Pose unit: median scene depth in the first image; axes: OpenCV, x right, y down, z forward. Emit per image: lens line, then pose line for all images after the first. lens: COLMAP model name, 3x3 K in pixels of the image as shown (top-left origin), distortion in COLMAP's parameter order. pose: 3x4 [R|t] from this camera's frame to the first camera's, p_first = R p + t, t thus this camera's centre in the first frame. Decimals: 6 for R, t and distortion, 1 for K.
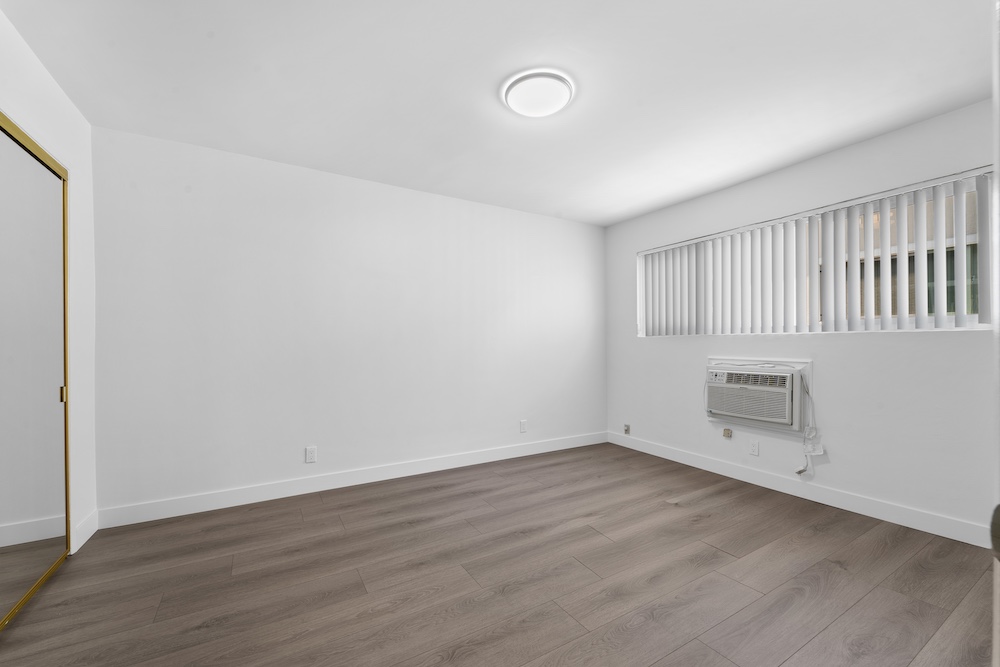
lens RADIAL K [[404.2, 0, 499.2], [0, 404.2, 340.4], [0, 0, 1]] dist [-0.000510, -0.000465]
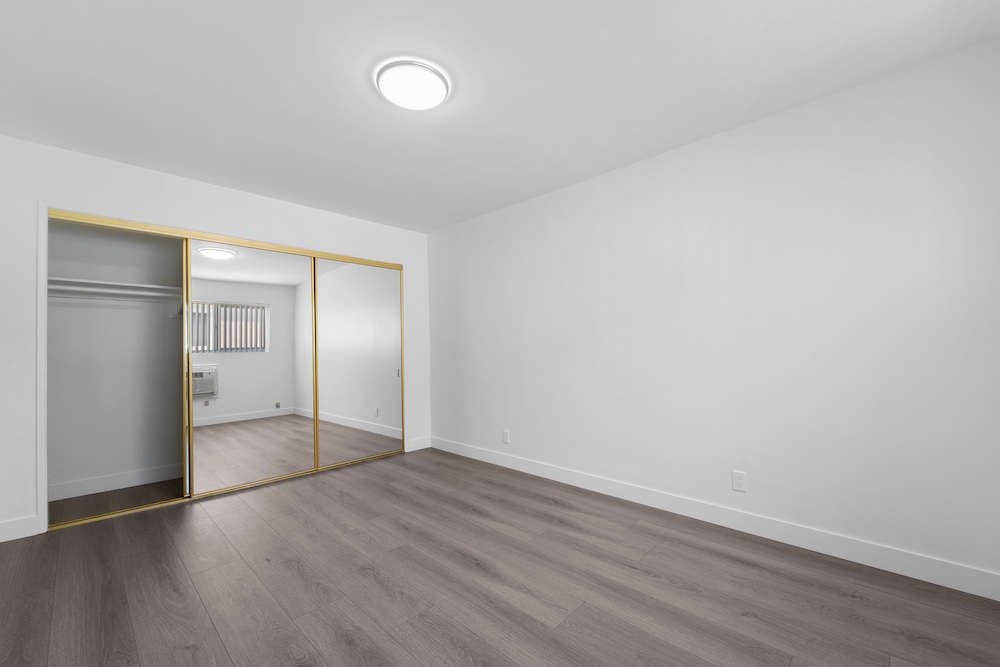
lens RADIAL K [[404.2, 0, 499.2], [0, 404.2, 340.4], [0, 0, 1]] dist [-0.000510, -0.000465]
pose [[0.256634, -0.021754, -0.966264, 0.823857], [0.019045, 0.999666, -0.017447, 0.008089], [0.966321, -0.013925, 0.256963, 0.740180]]
